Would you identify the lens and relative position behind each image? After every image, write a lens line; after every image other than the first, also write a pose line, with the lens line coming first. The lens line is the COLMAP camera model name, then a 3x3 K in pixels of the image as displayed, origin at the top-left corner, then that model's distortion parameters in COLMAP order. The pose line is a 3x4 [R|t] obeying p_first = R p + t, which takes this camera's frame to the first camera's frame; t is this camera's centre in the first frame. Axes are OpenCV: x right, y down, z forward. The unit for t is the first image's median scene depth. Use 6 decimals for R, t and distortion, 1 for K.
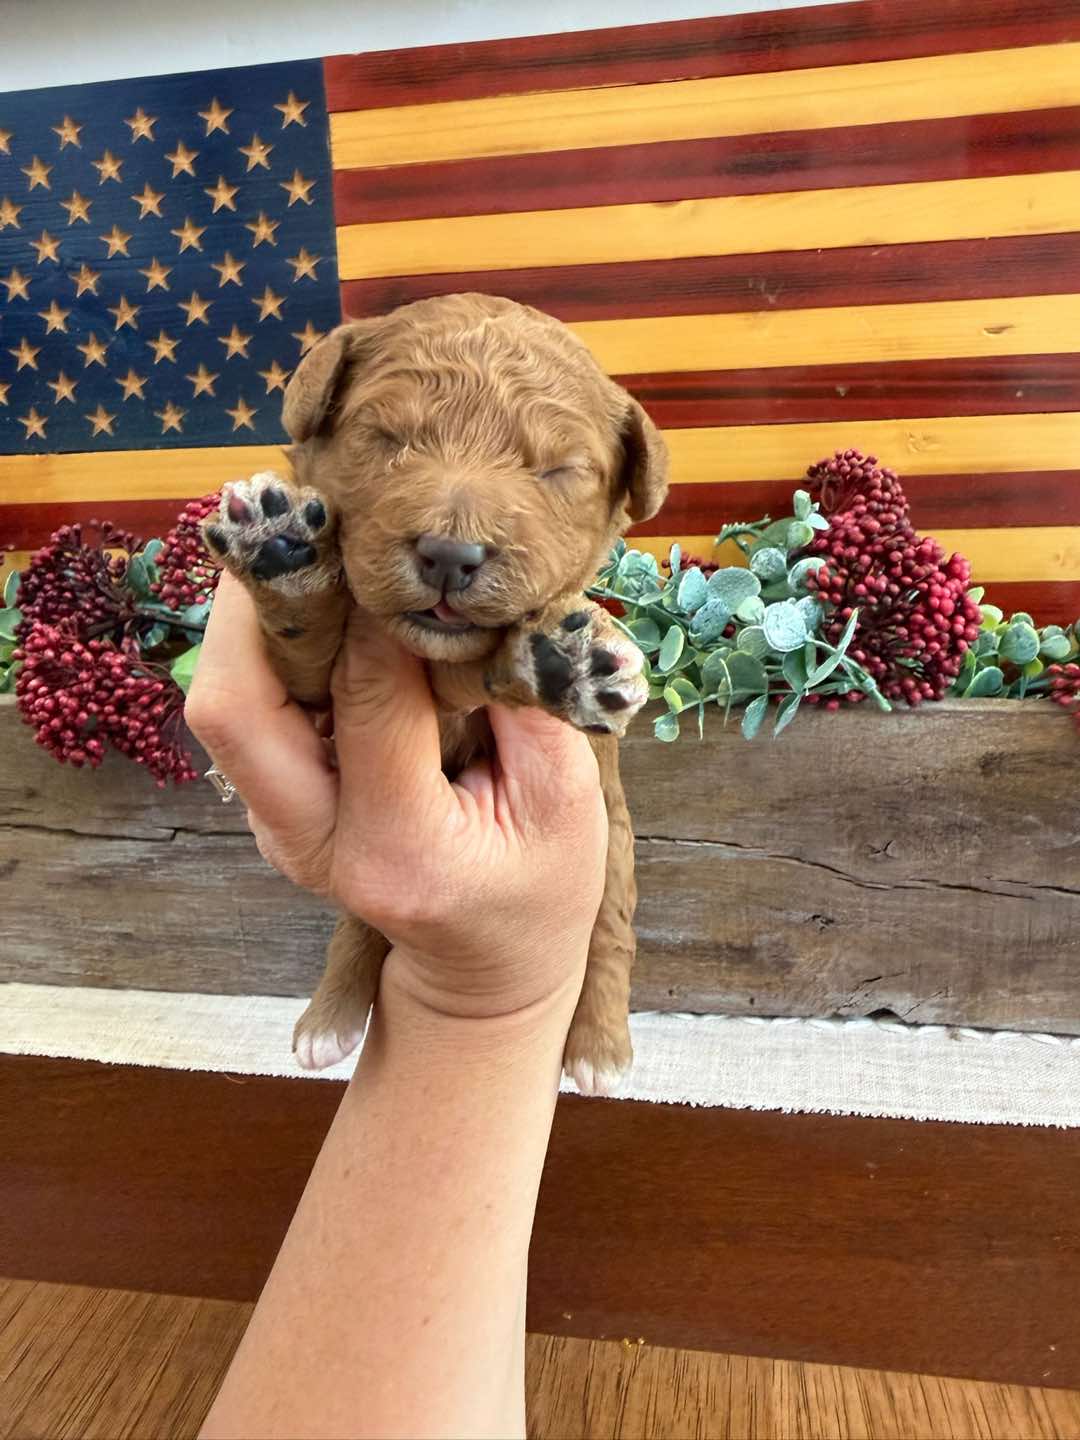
lens RADIAL K [[1072.6, 0, 547.4], [0, 1072.6, 625.9], [0, 0, 1]] dist [-0.033143, 0.011885]
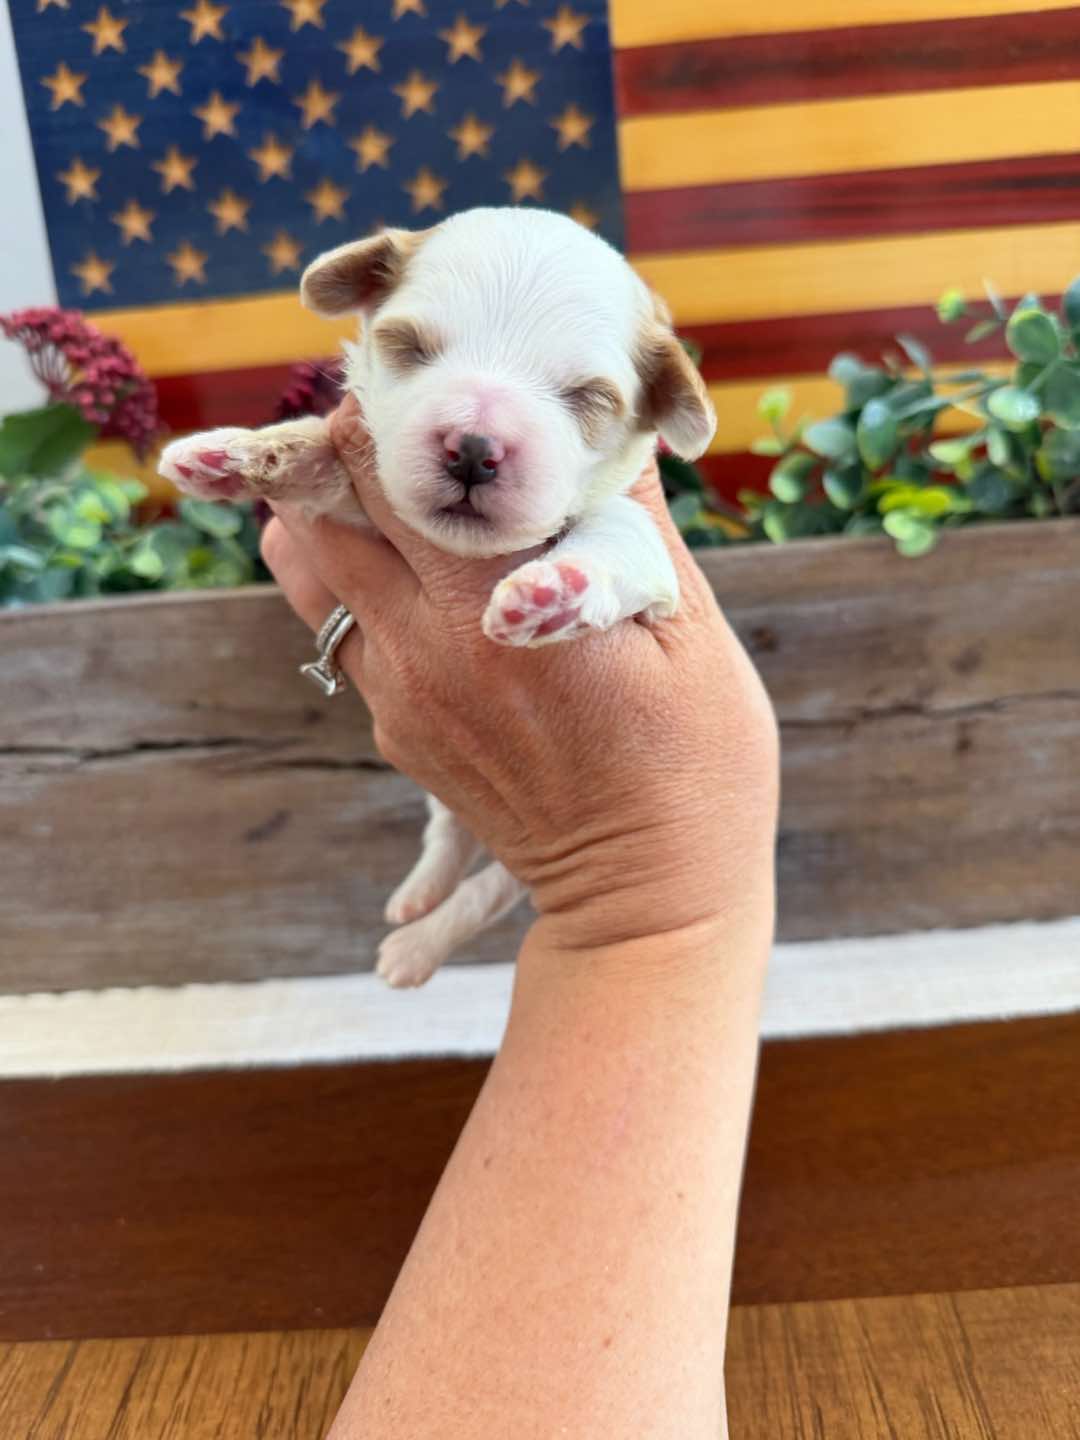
lens RADIAL K [[1087.6, 0, 524.7], [0, 1087.6, 720.5], [0, 0, 1]] dist [-0.040604, 0.005111]
pose [[0.989535, -0.078472, 0.121090, -0.450688], [0.072597, 0.995995, 0.052192, 0.138414], [-0.124700, -0.042855, 0.991269, 0.243284]]
